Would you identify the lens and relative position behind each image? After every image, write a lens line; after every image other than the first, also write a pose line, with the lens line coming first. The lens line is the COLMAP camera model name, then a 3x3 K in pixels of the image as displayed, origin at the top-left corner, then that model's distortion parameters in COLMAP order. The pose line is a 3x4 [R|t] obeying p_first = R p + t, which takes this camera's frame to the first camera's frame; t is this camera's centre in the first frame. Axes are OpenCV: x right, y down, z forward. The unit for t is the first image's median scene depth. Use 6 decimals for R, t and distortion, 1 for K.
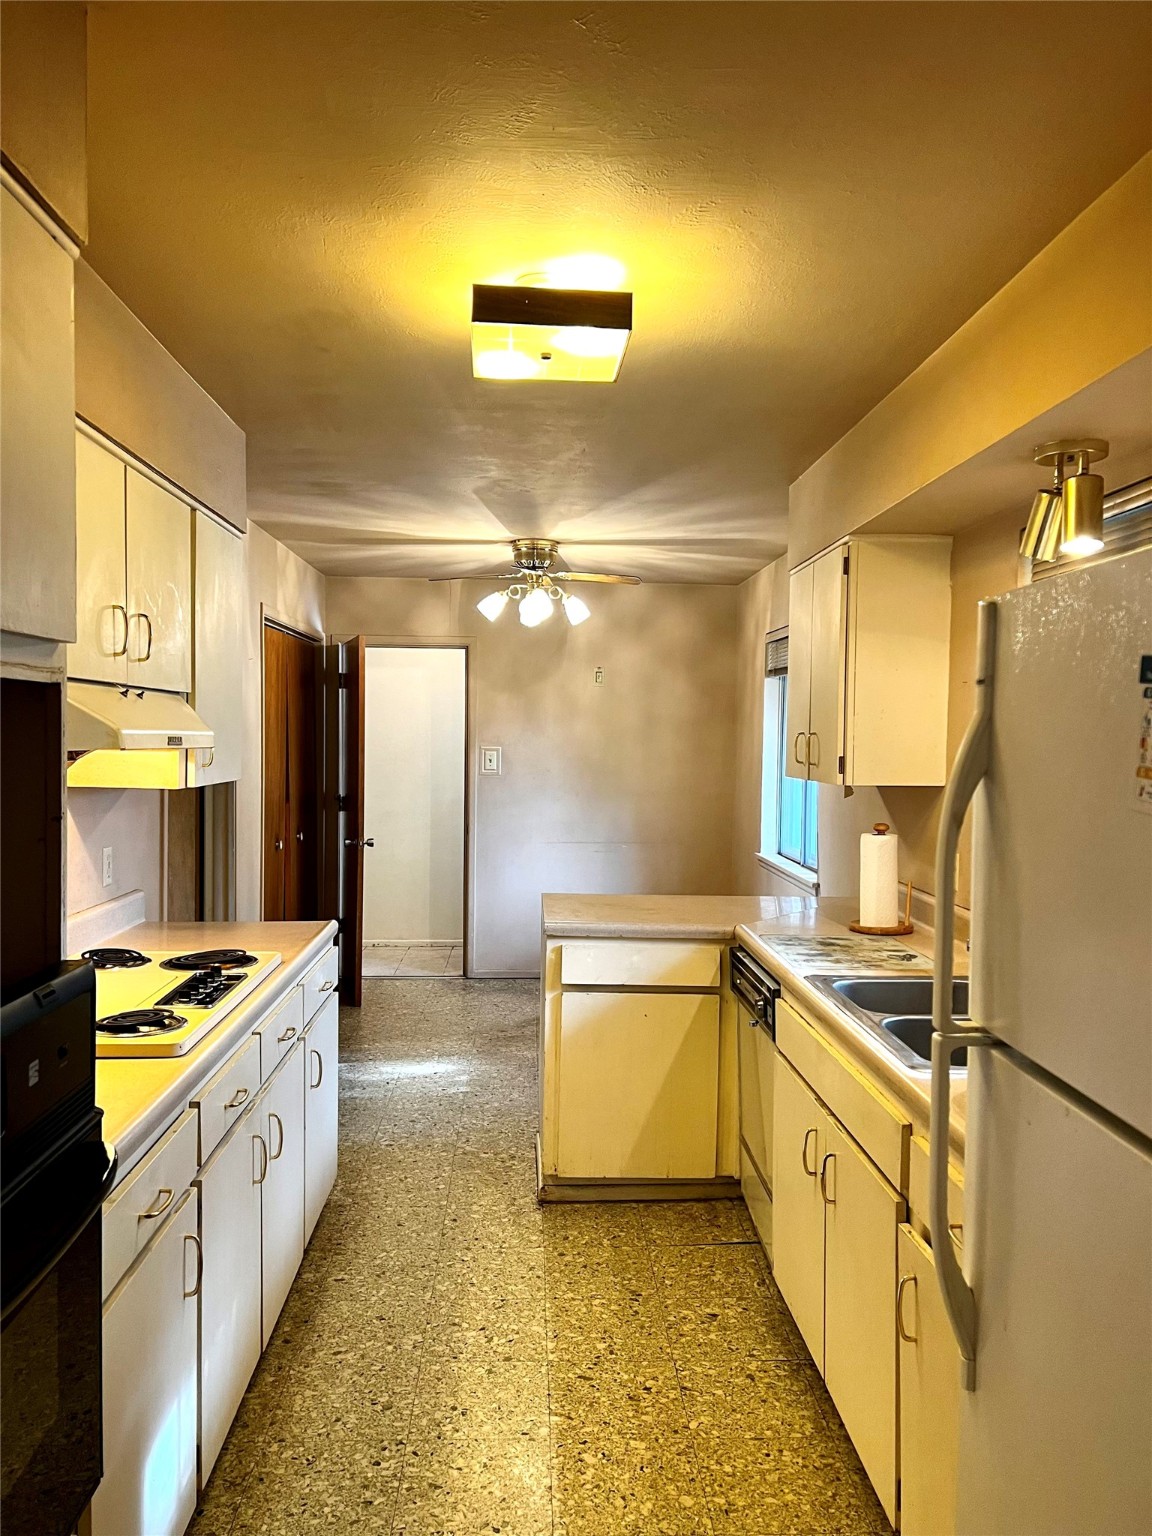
lens RADIAL K [[1156.8, 0, 565.8], [0, 1156.8, 777.3], [0, 0, 1]] dist [0.058498, -0.060740]
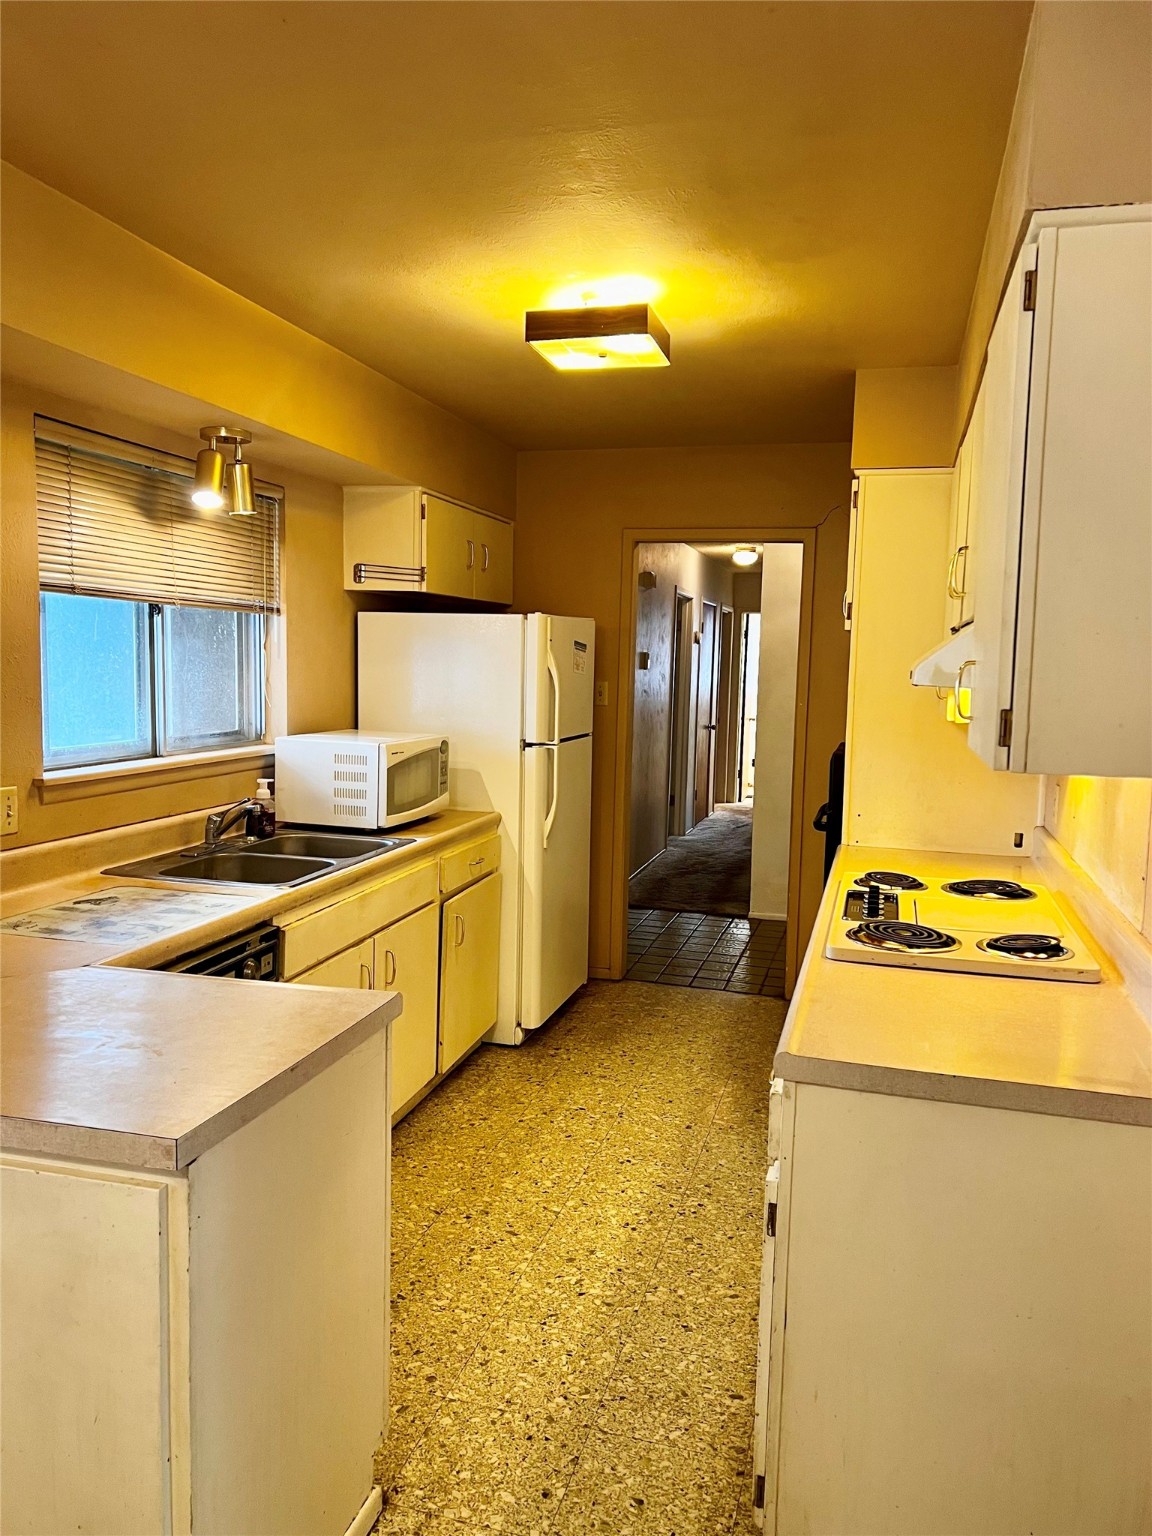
lens RADIAL K [[1156.8, 0, 565.8], [0, 1156.8, 777.3], [0, 0, 1]] dist [0.058498, -0.060740]
pose [[-0.951188, -0.064403, 0.301817, -0.329300], [-0.022315, 0.989776, 0.140876, -0.073353], [-0.307804, 0.127265, -0.942900, 1.914761]]
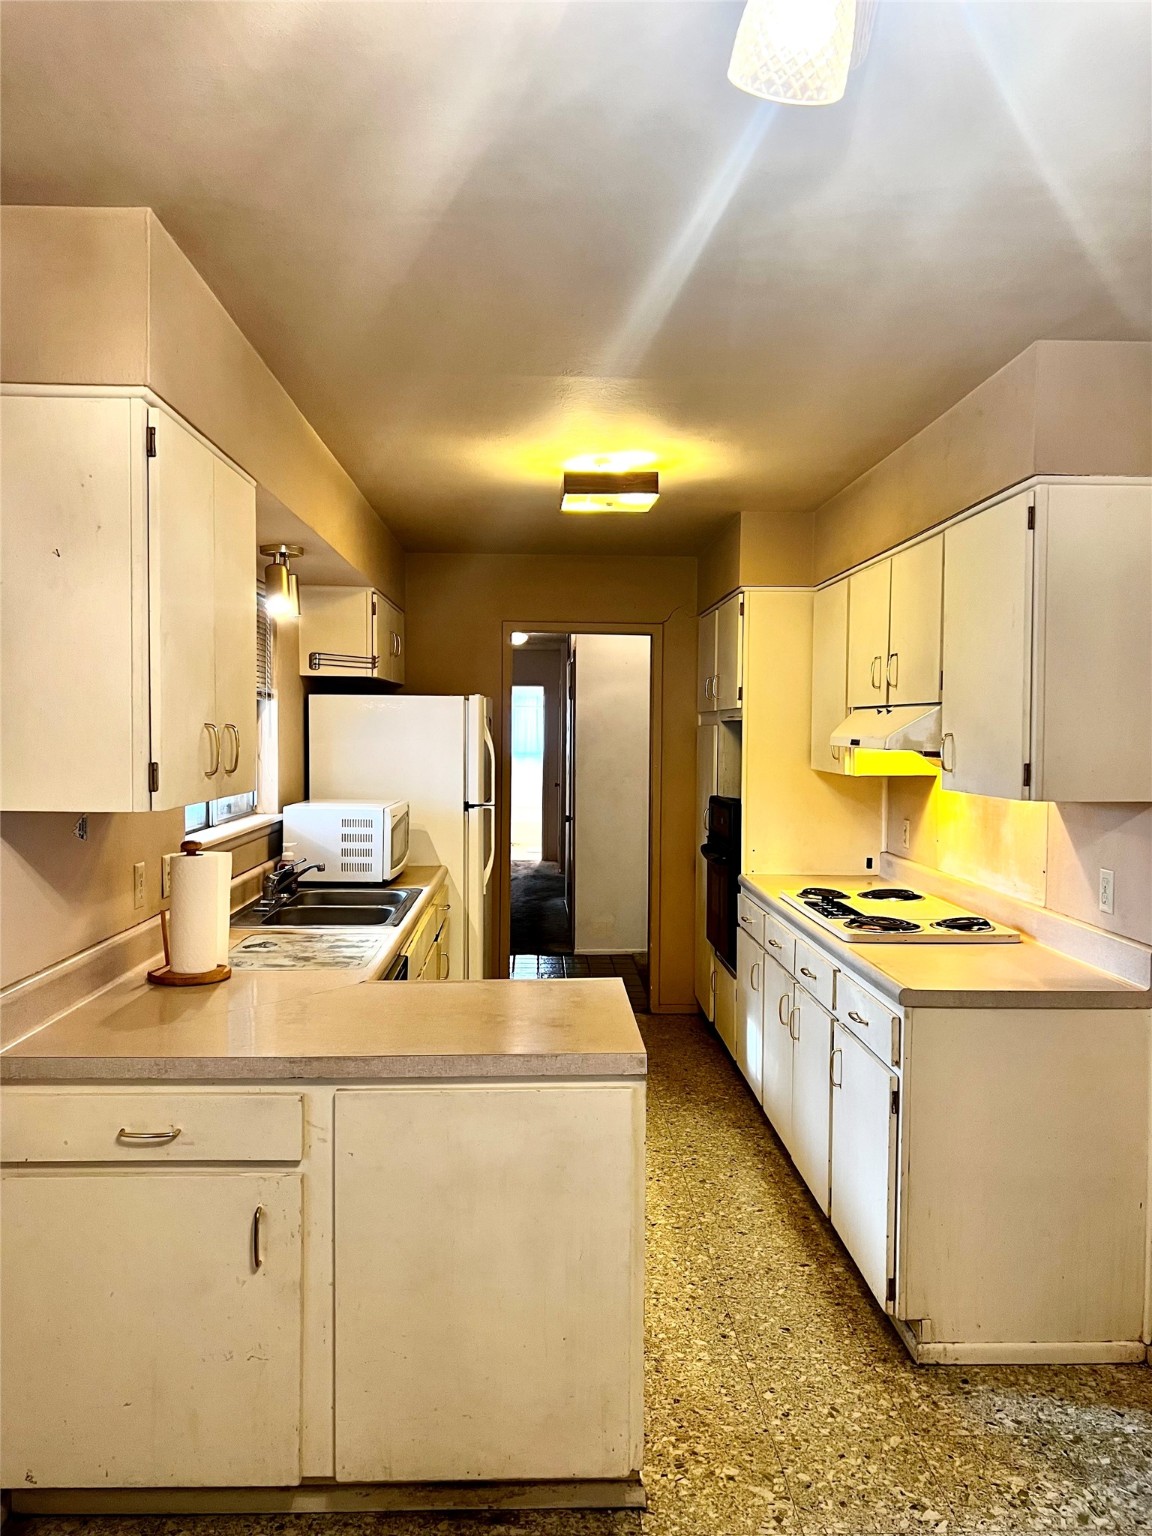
lens RADIAL K [[1156.8, 0, 565.8], [0, 1156.8, 777.3], [0, 0, 1]] dist [0.058498, -0.060740]
pose [[-0.999796, -0.018499, 0.008077, 0.019080], [-0.017808, 0.996751, 0.078554, -0.087861], [-0.009504, 0.078394, -0.996877, 2.266392]]
